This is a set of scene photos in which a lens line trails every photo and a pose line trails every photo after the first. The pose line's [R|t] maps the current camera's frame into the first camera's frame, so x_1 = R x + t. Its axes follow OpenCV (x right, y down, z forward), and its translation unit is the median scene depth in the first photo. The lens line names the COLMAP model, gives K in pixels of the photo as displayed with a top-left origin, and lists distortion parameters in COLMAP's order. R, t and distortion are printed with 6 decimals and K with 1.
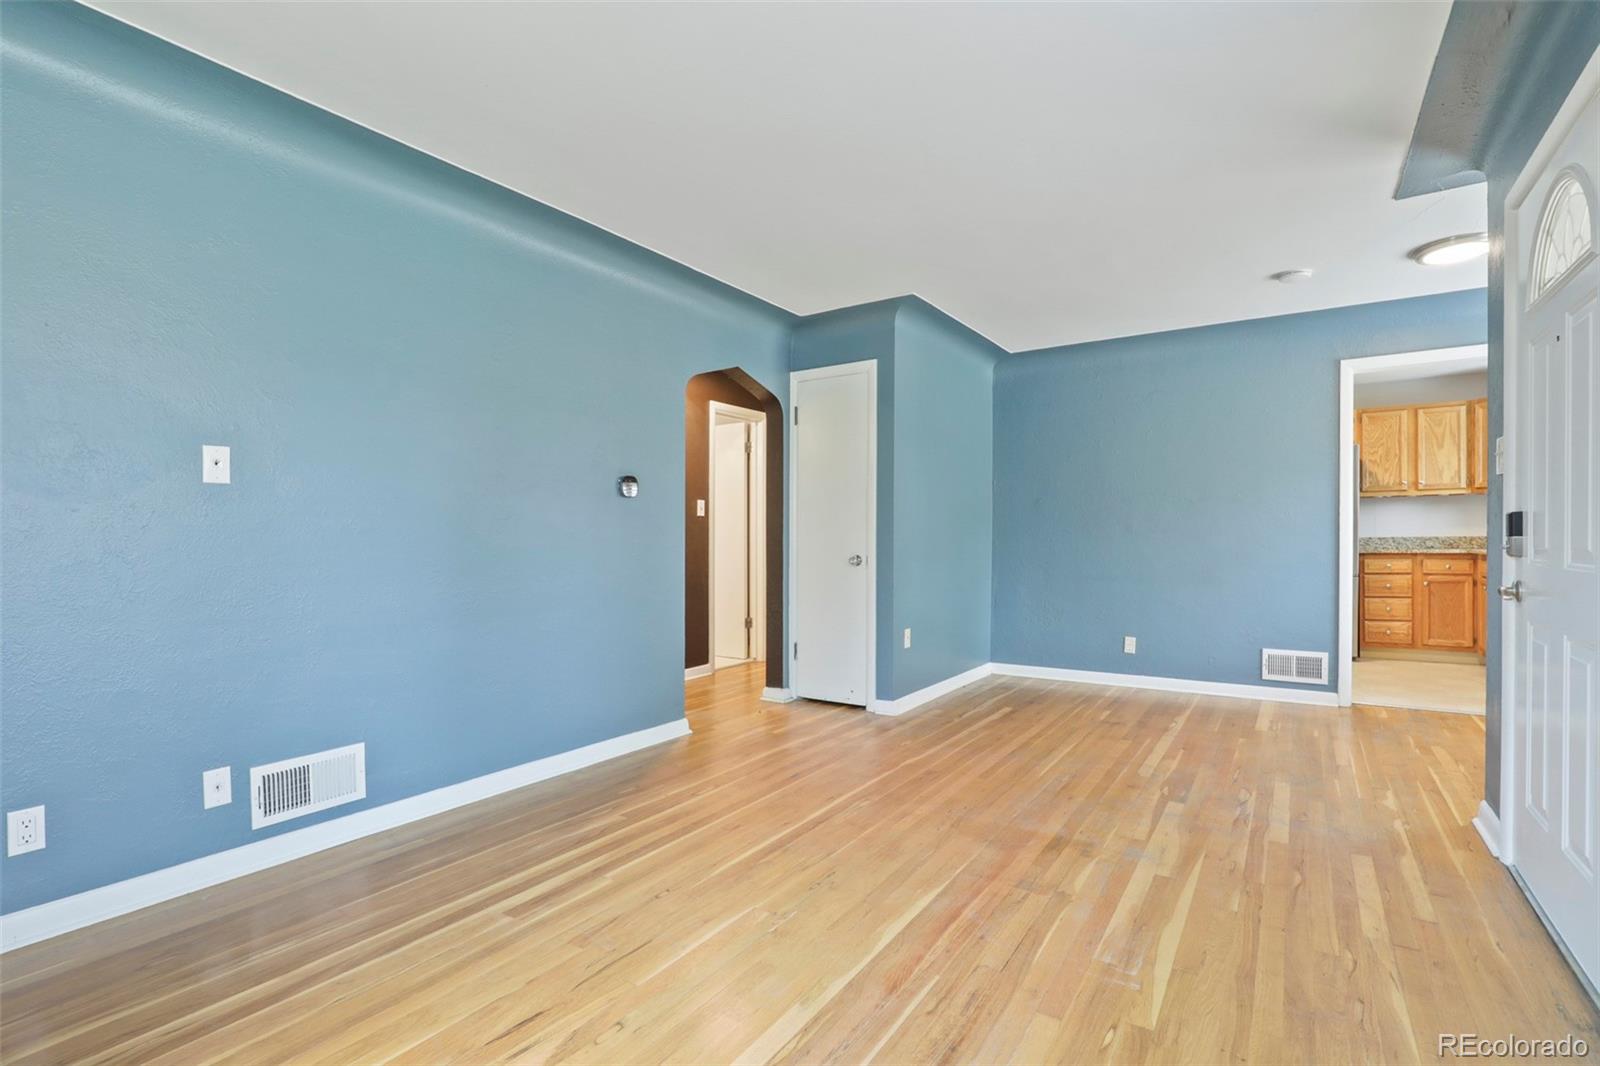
lens RADIAL K [[744.9, 0, 822.4], [0, 744.9, 505.4], [0, 0, 1]] dist [-0.004305, -0.000131]
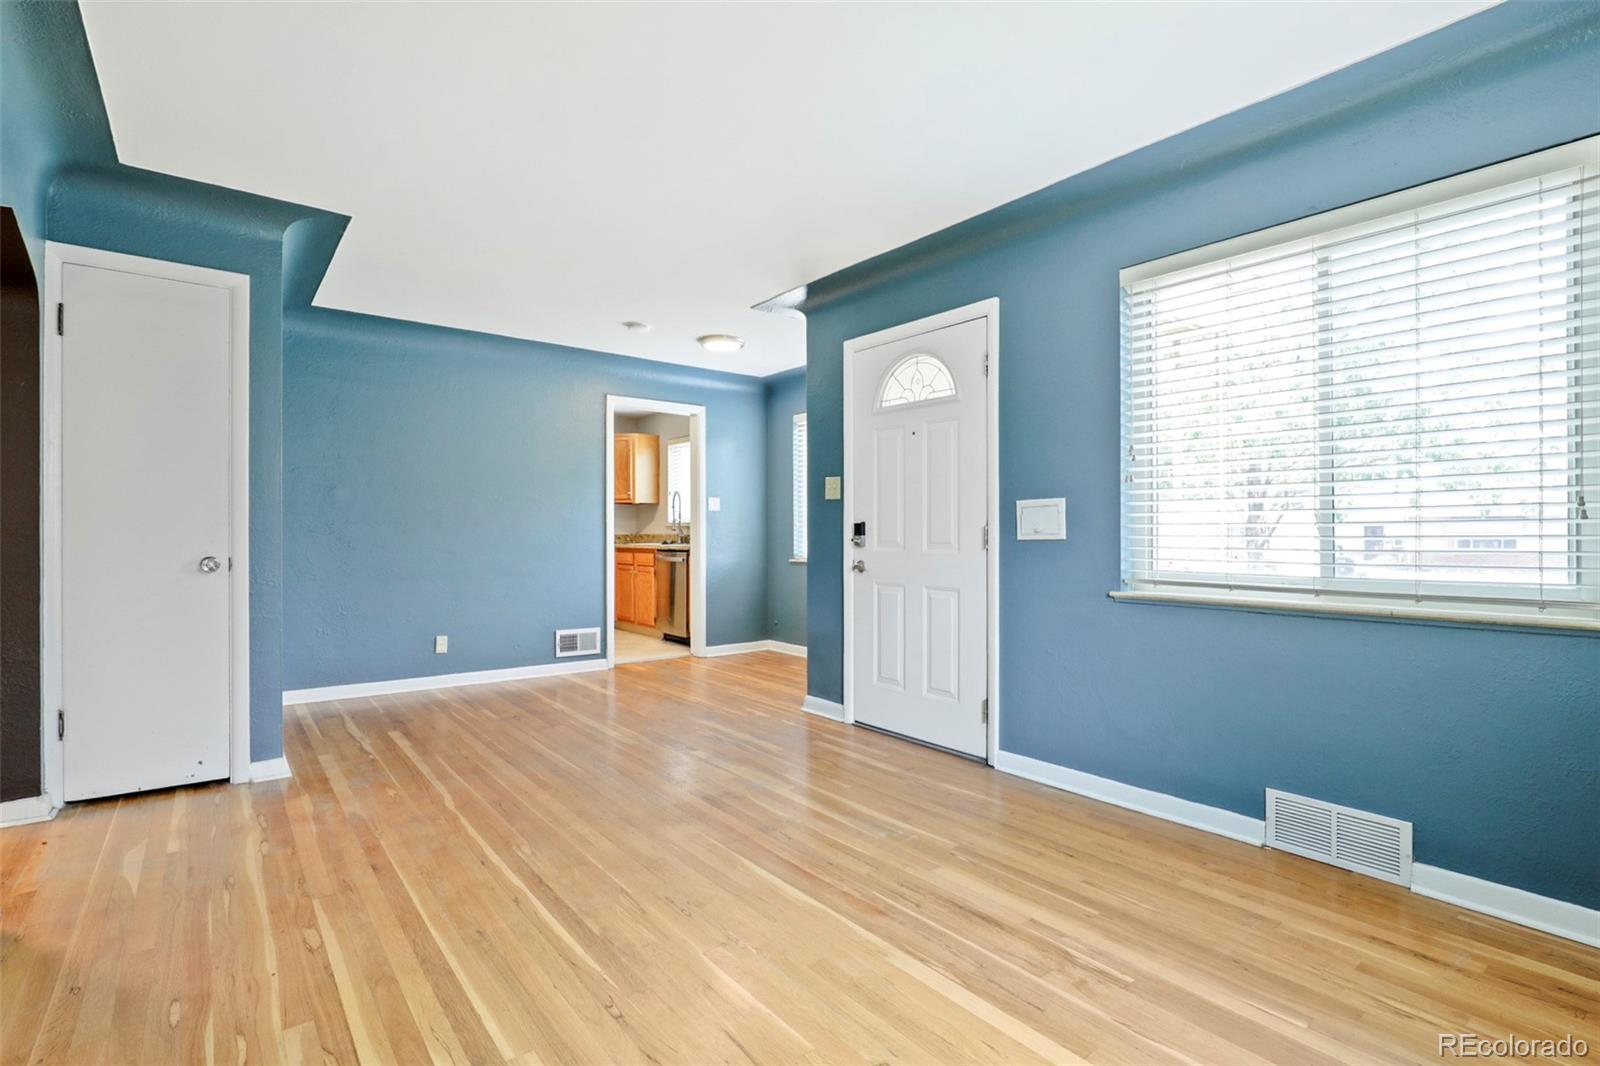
lens RADIAL K [[741.7, 0, 796.9], [0, 741.7, 539.2], [0, 0, 1]] dist [-0.009975, 0.000559]
pose [[0.326226, 0.001110, 0.945291, -0.677662], [-0.052403, 0.998483, 0.016912, 0.015390], [-0.943838, -0.055054, 0.325790, 0.474219]]
